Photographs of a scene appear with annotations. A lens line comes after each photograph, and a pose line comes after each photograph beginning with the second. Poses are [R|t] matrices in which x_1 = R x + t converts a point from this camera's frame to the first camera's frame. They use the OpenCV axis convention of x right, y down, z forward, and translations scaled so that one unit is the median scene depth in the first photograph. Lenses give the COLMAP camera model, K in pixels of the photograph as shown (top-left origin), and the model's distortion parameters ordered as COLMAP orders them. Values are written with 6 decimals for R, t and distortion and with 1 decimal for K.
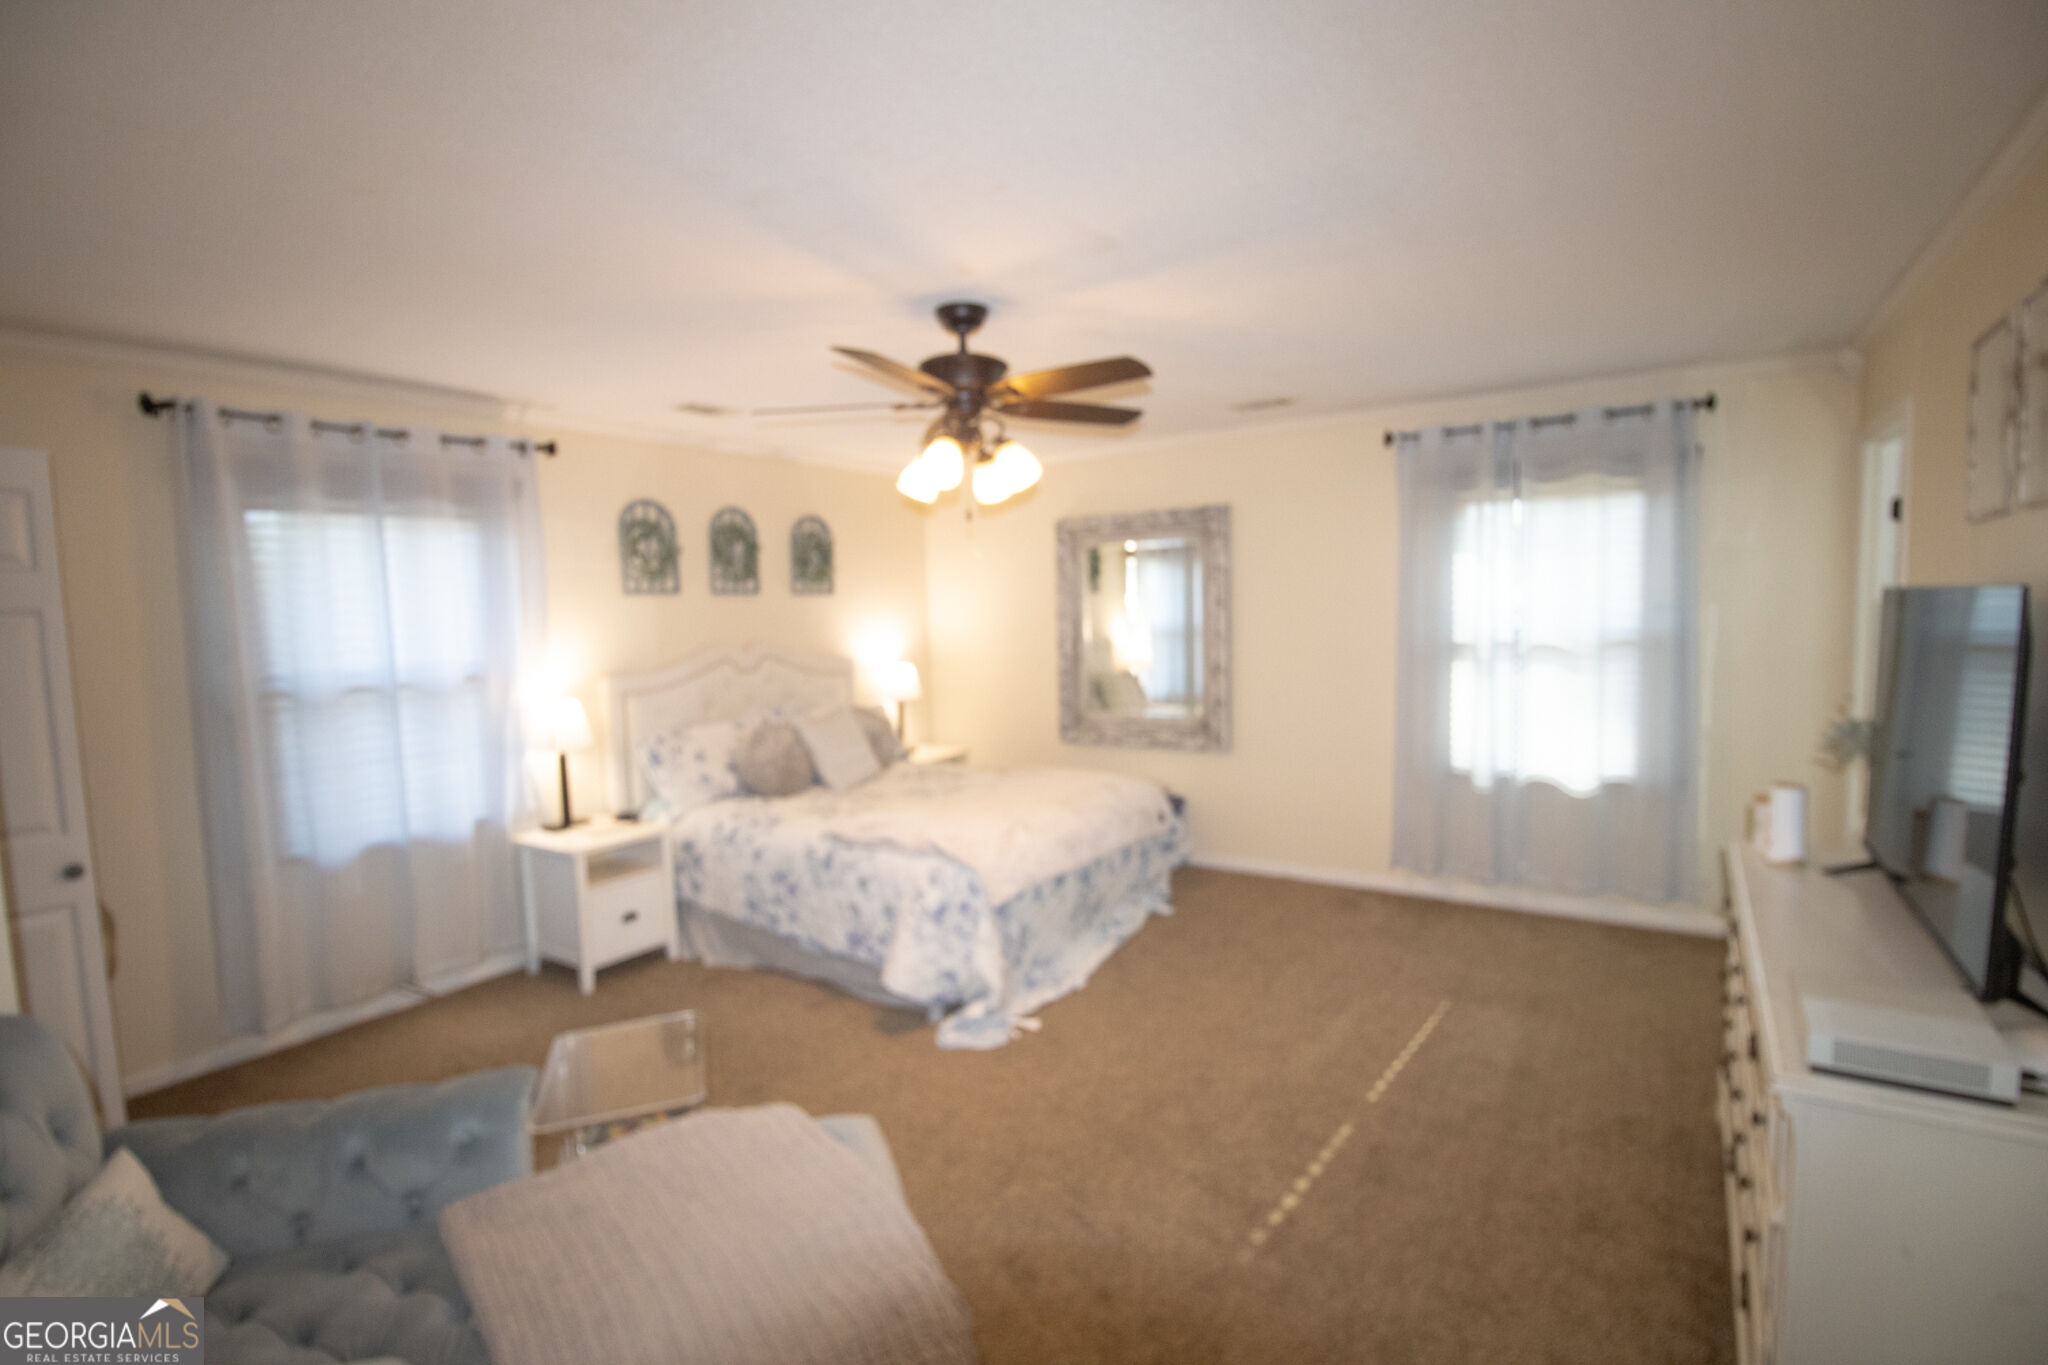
lens RADIAL K [[952.6, 0, 1031.9], [0, 952.6, 691.1], [0, 0, 1]] dist [0.007499, -0.015677]
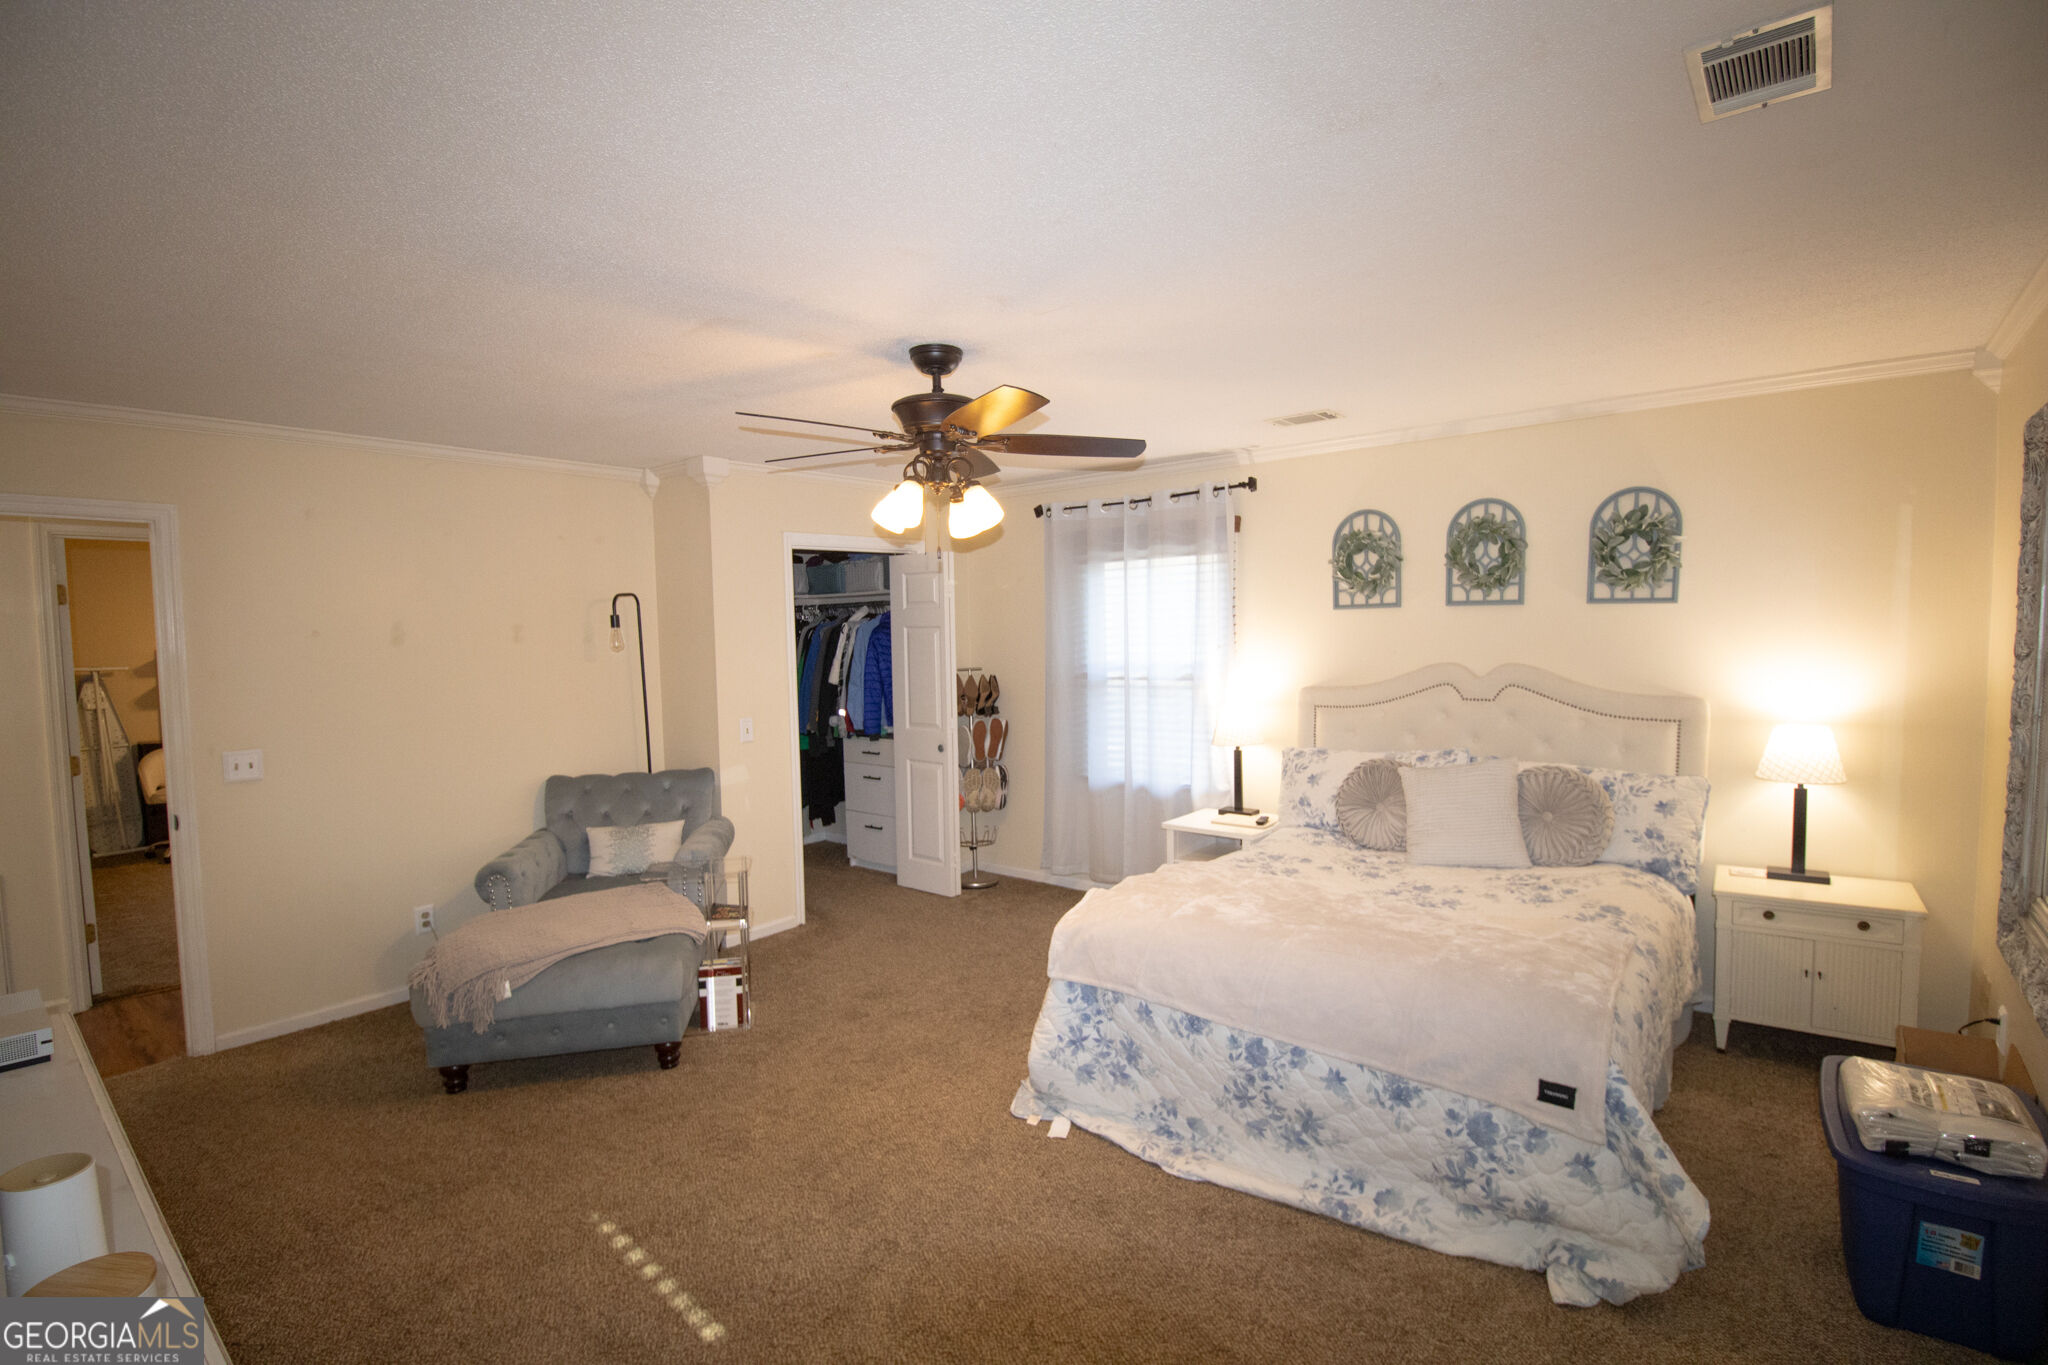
lens RADIAL K [[938.3, 0, 1031.2], [0, 938.3, 709.2], [0, 0, 1]] dist [-0.000299, -0.015372]
pose [[-0.093053, 0.116719, -0.988796, 0.608751], [-0.066671, 0.990146, 0.123152, -0.098406], [0.993426, 0.077384, -0.084354, 0.780232]]
